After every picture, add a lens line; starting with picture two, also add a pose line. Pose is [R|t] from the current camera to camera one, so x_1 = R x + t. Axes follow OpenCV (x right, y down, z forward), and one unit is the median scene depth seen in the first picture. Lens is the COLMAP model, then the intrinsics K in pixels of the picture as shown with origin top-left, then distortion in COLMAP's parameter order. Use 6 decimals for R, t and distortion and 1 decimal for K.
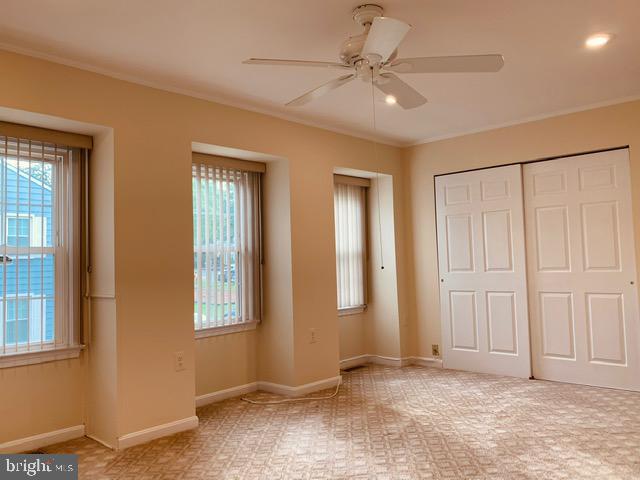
lens RADIAL K [[526.8, 0, 320.0], [0, 526.8, 240.0], [0, 0, 1]] dist [-0.002803, -0.001907]
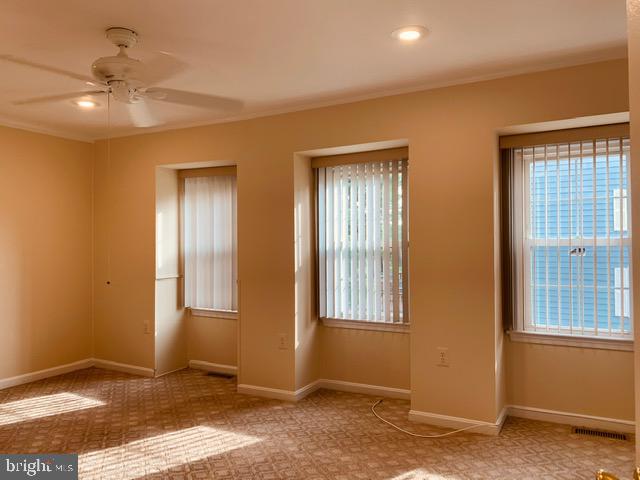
lens RADIAL K [[460.2, 0, 320.0], [0, 460.2, 240.0], [0, 0, 1]] dist [0.002484, -0.000371]
pose [[0.269188, -0.007956, -0.963055, 0.659292], [0.027987, 0.999608, -0.000435, 0.005839], [0.962681, -0.026836, 0.269306, 0.705432]]
